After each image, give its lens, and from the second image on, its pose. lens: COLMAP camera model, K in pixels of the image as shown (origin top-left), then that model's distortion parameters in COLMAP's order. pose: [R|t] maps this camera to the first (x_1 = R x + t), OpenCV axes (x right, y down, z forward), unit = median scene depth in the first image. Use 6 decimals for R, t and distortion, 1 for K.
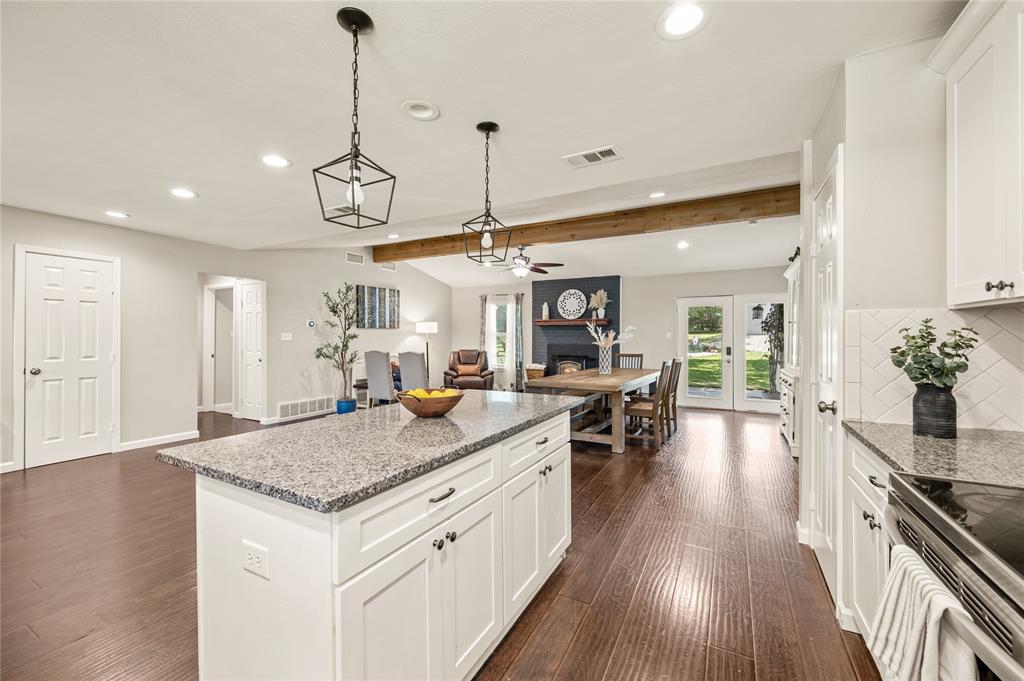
lens RADIAL K [[410.7, 0, 511.8], [0, 410.7, 334.6], [0, 0, 1]] dist [-0.000480, -0.000457]
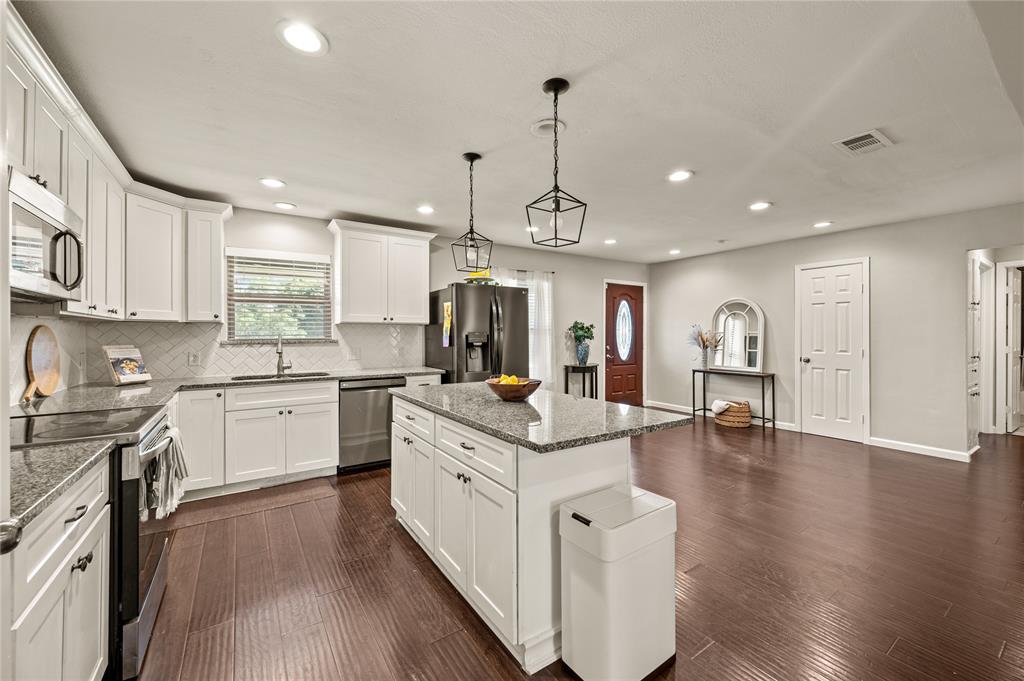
lens RADIAL K [[410.7, 0, 510.3], [0, 410.7, 336.6], [0, 0, 1]] dist [-0.000480, -0.000457]
pose [[-0.476833, 0.009377, -0.878944, 0.442252], [0.001549, 0.999951, 0.009828, 0.001078], [0.878992, 0.003325, -0.476824, 0.801494]]
